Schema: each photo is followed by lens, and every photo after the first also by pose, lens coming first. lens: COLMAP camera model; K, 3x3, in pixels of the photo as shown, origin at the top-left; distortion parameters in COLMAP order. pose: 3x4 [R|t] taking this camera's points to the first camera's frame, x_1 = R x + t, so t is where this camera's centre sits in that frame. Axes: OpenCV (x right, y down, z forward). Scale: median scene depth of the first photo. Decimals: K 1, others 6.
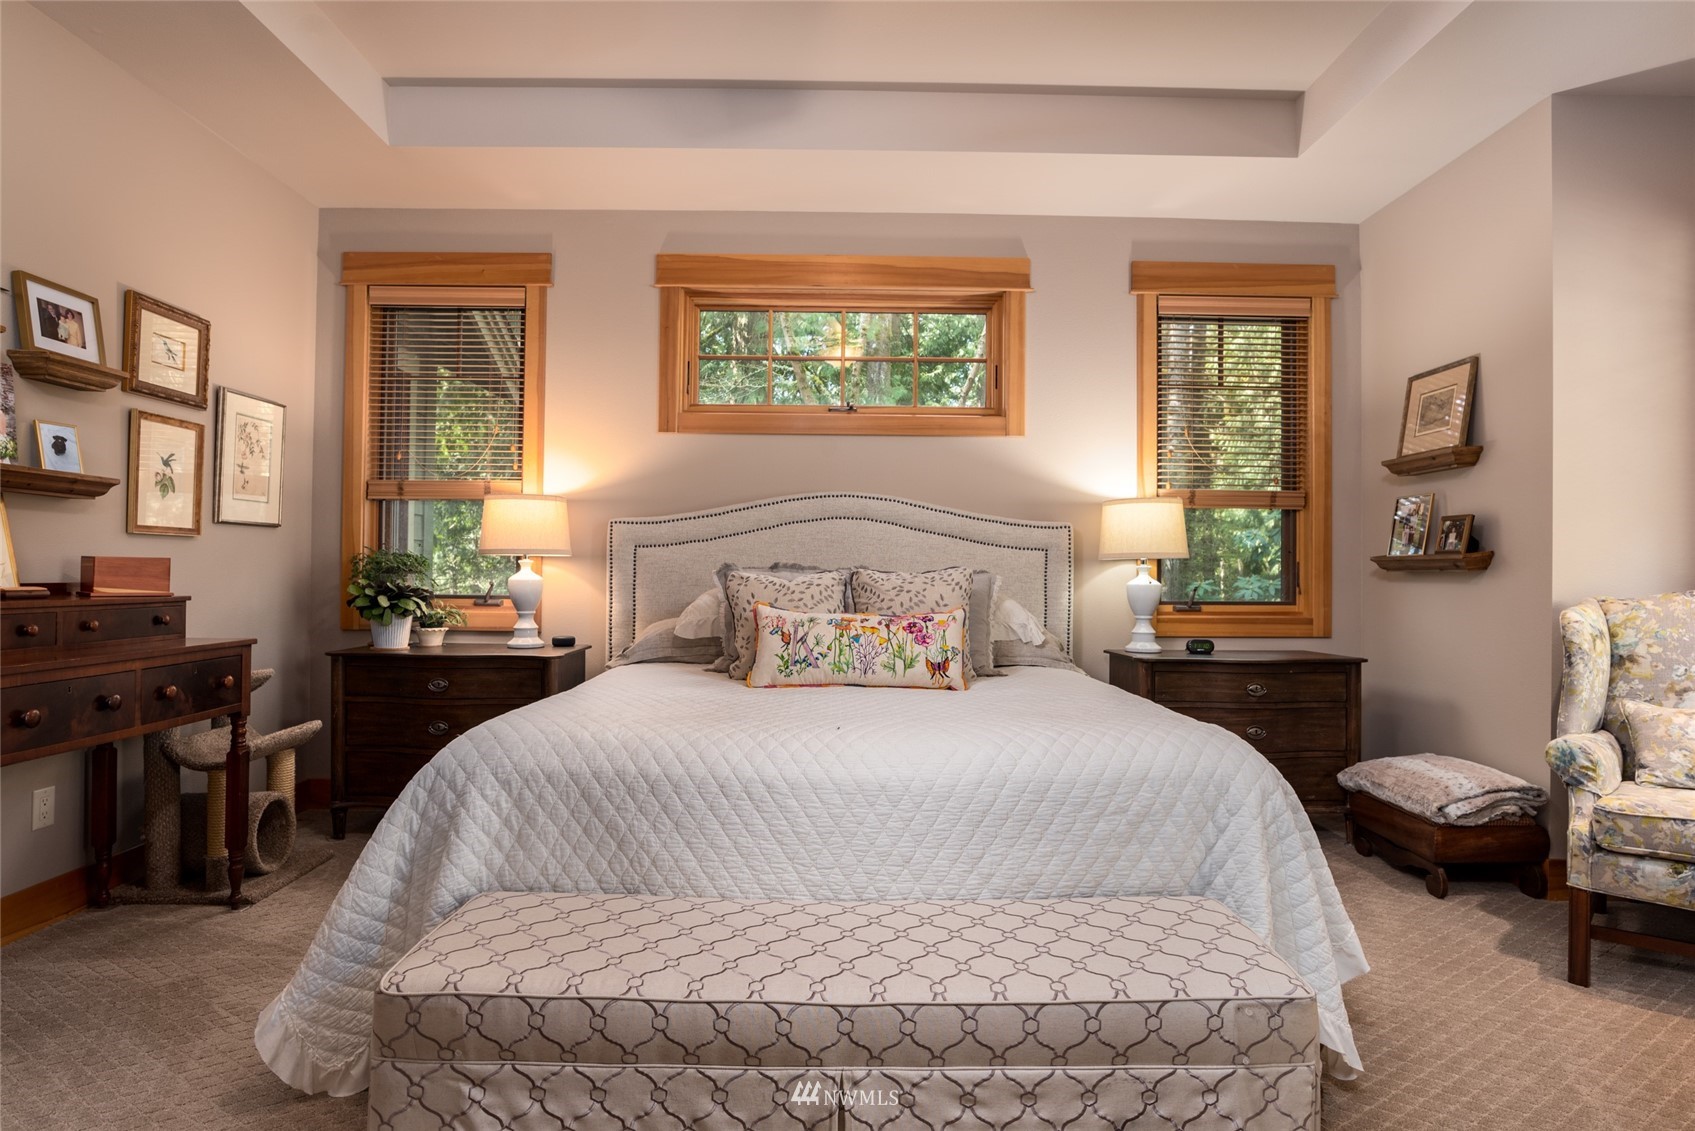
lens RADIAL K [[930.7, 0, 847.7], [0, 930.7, 568.4], [0, 0, 1]] dist [-0.025388, 0.004892]
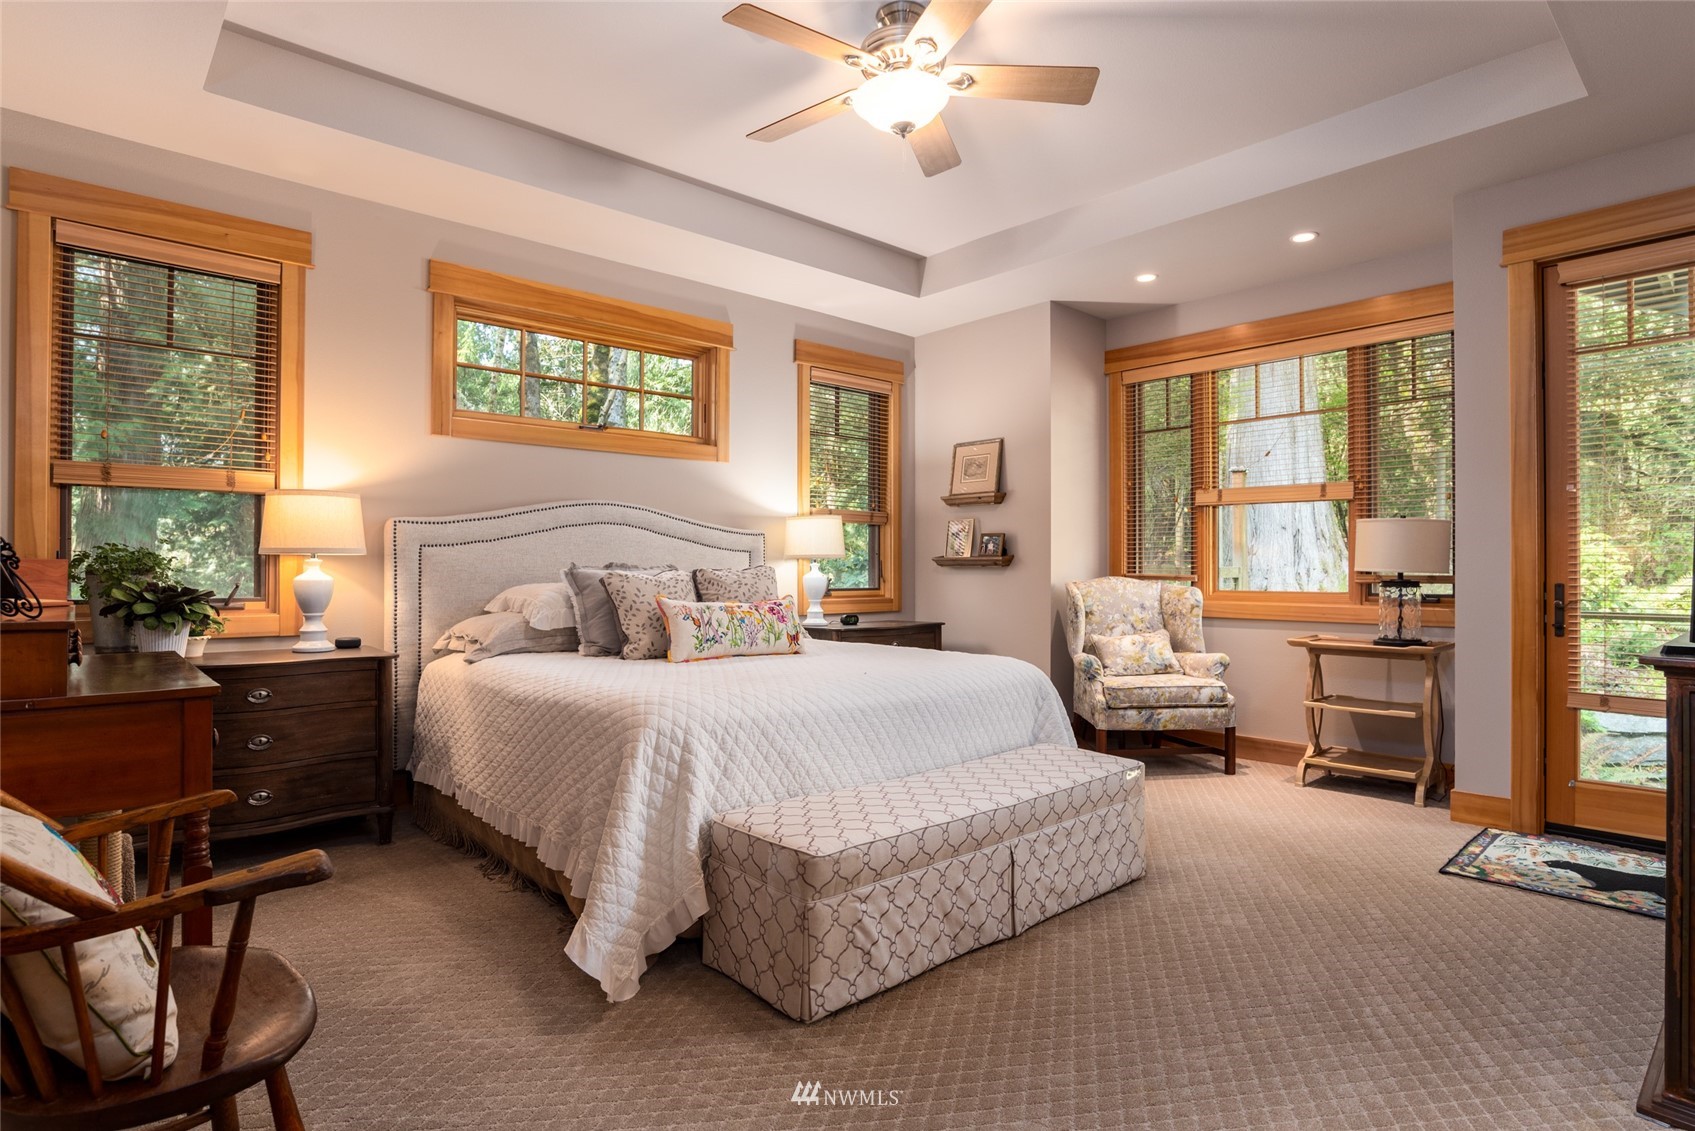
lens RADIAL K [[892.3, 0, 861.8], [0, 892.3, 570.8], [0, 0, 1]] dist [-0.028870, 0.008894]
pose [[0.746954, -0.008022, 0.664828, -0.574261], [0.000703, 0.999936, 0.011276, -0.007576], [-0.664876, -0.007955, 0.746912, -0.050334]]
